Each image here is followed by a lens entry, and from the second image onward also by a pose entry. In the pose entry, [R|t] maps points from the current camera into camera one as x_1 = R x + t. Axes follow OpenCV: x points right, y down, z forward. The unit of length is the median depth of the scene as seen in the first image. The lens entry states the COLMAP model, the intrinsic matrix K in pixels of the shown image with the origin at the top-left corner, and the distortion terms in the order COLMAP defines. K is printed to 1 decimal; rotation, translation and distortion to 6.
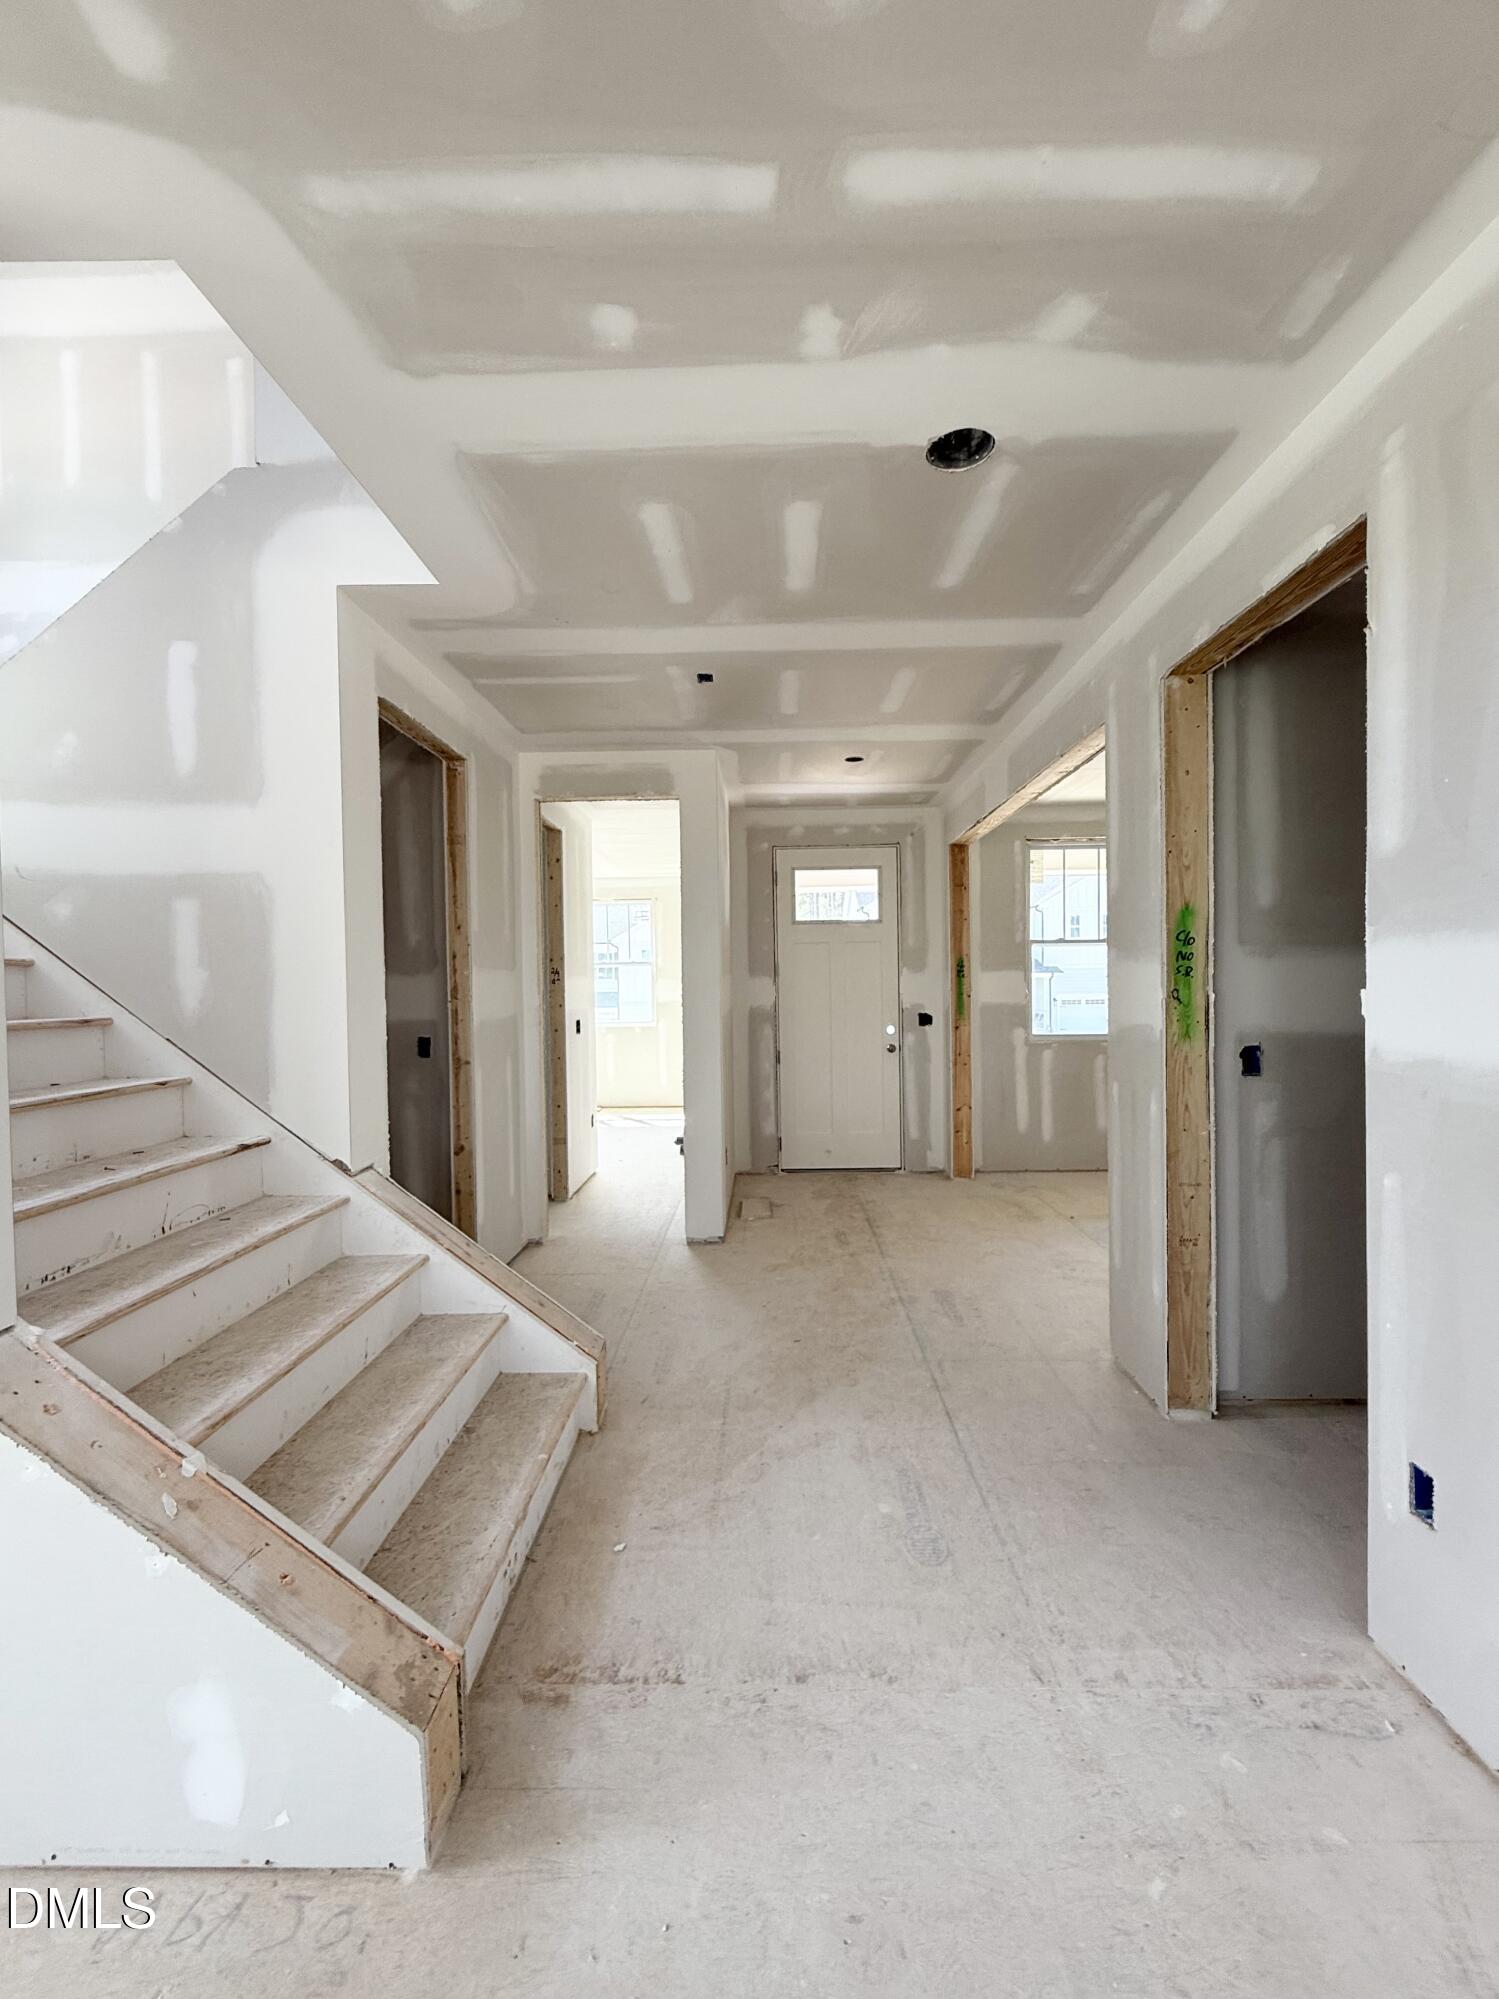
lens RADIAL K [[802.1, 0, 754.3], [0, 802.1, 997.1], [0, 0, 1]] dist [0.002494, 0.000622]
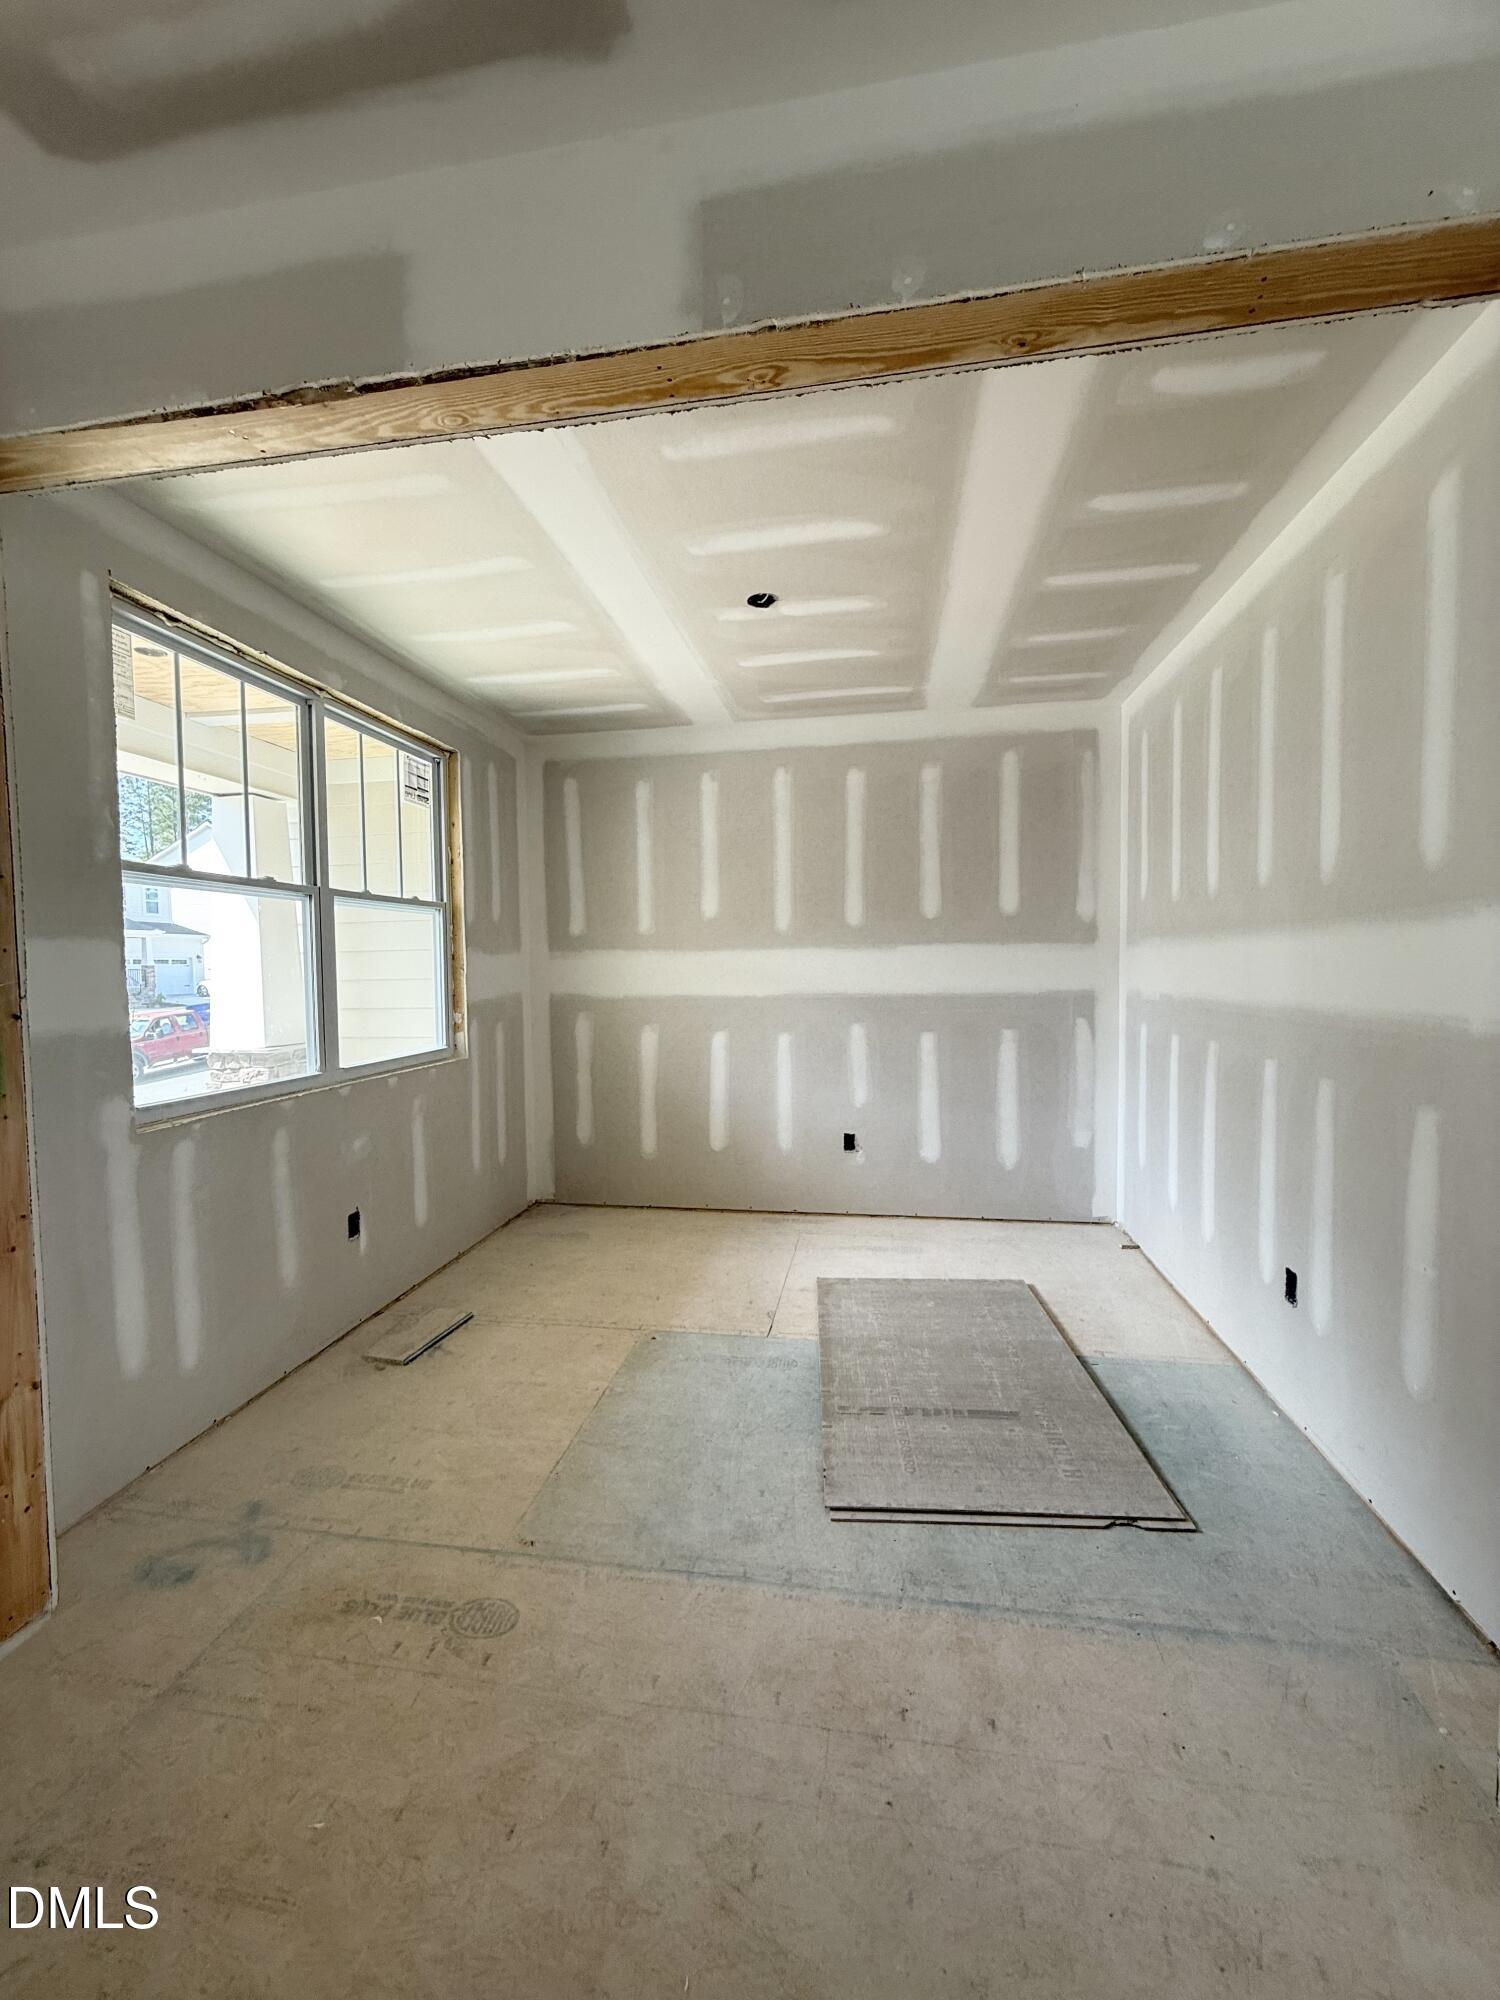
lens RADIAL K [[802.5, 0, 754.6], [0, 802.5, 994.6], [0, 0, 1]] dist [0.002494, 0.000622]
pose [[0.134301, -0.024365, 0.990641, 0.008605], [0.022231, 0.999520, 0.021569, -0.009630], [-0.990691, 0.019126, 0.134778, 0.661673]]
